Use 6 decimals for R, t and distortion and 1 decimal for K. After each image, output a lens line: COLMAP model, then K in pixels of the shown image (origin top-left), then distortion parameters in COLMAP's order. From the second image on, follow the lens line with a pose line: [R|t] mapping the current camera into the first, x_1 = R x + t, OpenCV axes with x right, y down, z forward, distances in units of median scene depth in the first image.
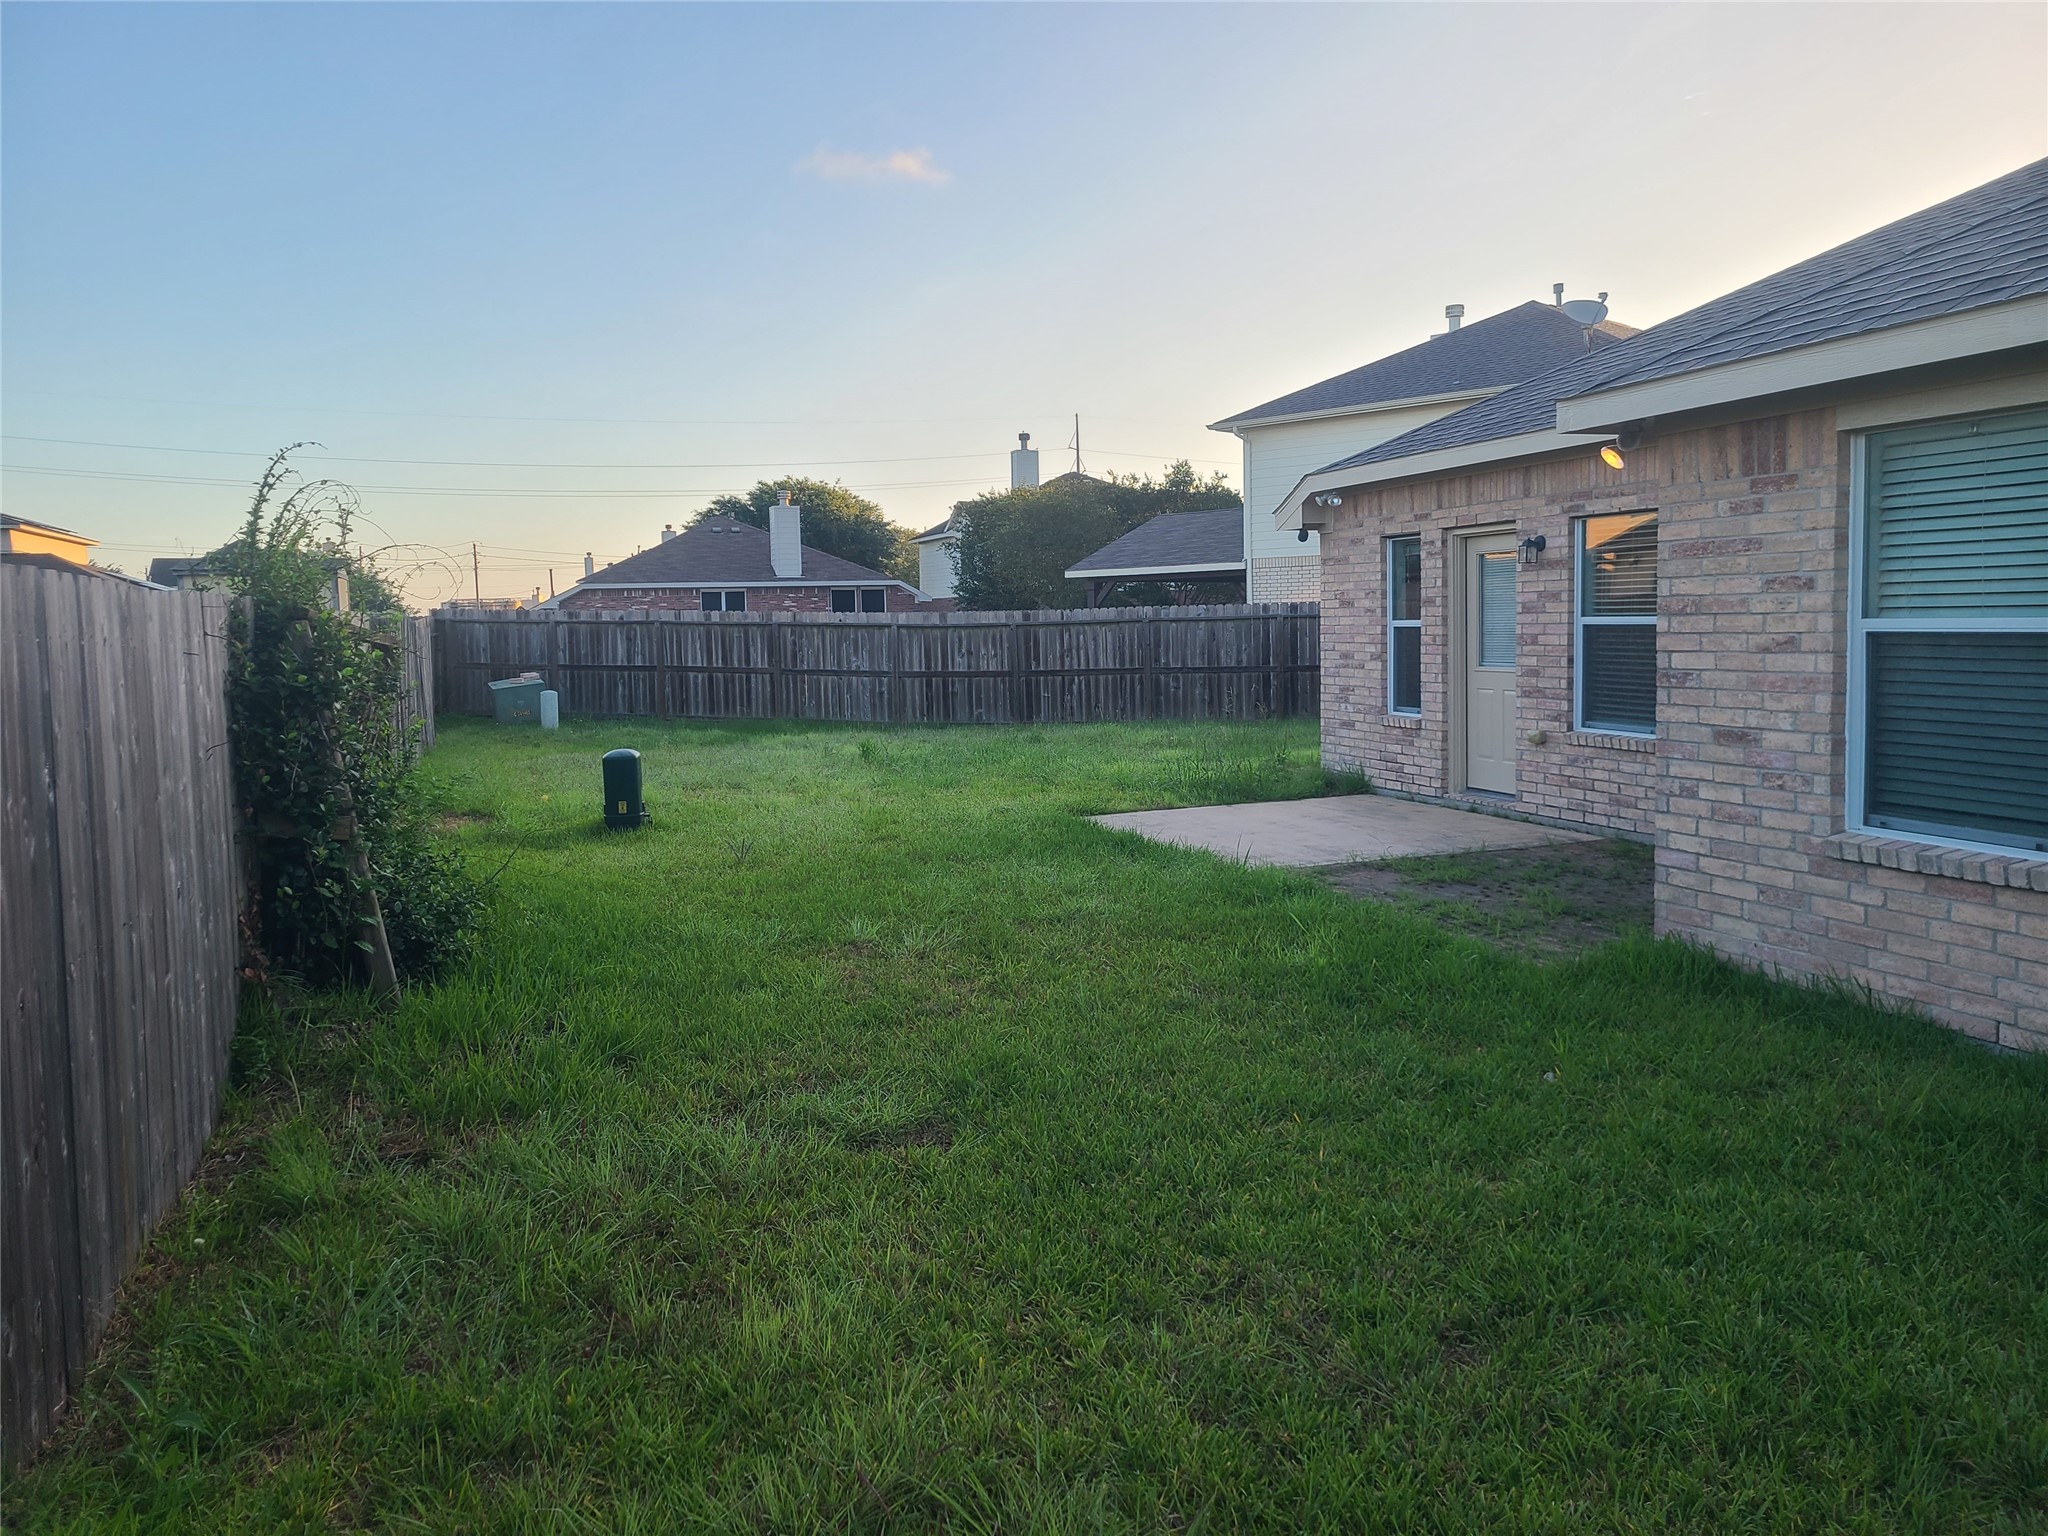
lens RADIAL K [[1553.0, 0, 1000.7], [0, 1553.0, 735.1], [0, 0, 1]] dist [0.063684, -0.047015]
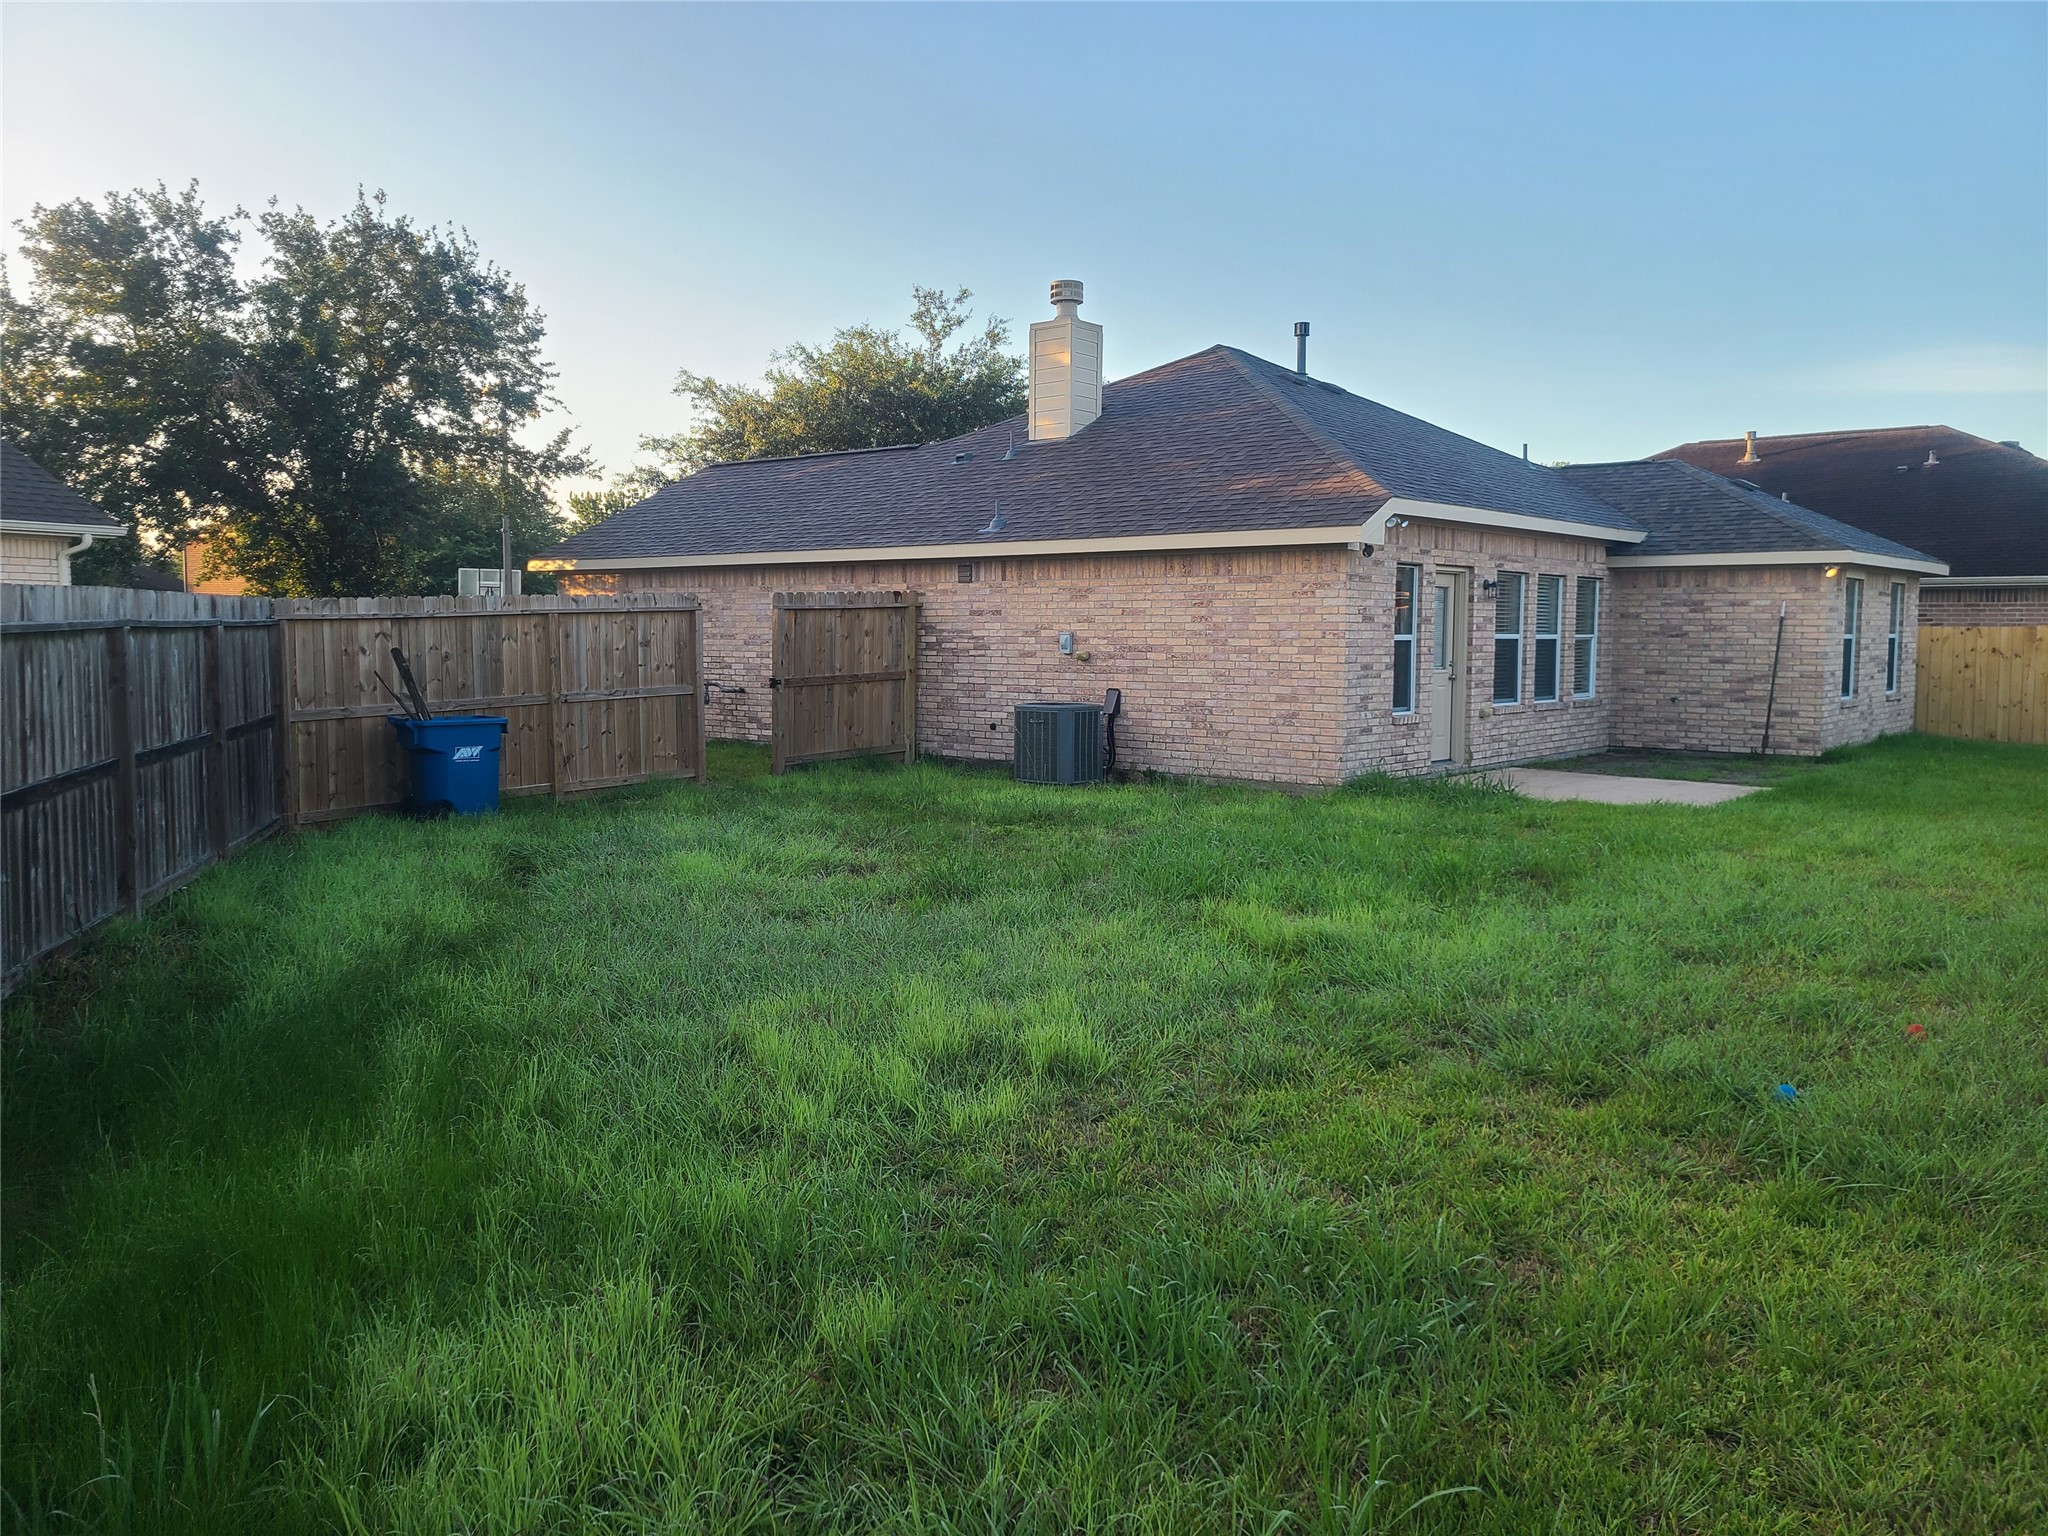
lens RADIAL K [[1553.0, 0, 1013.6], [0, 1553.0, 746.0], [0, 0, 1]] dist [0.063684, -0.047015]
pose [[-0.531618, -0.043026, 0.845891, -0.570127], [0.069668, 0.993103, 0.094298, -0.116854], [-0.844114, 0.109062, -0.524954, 1.800580]]
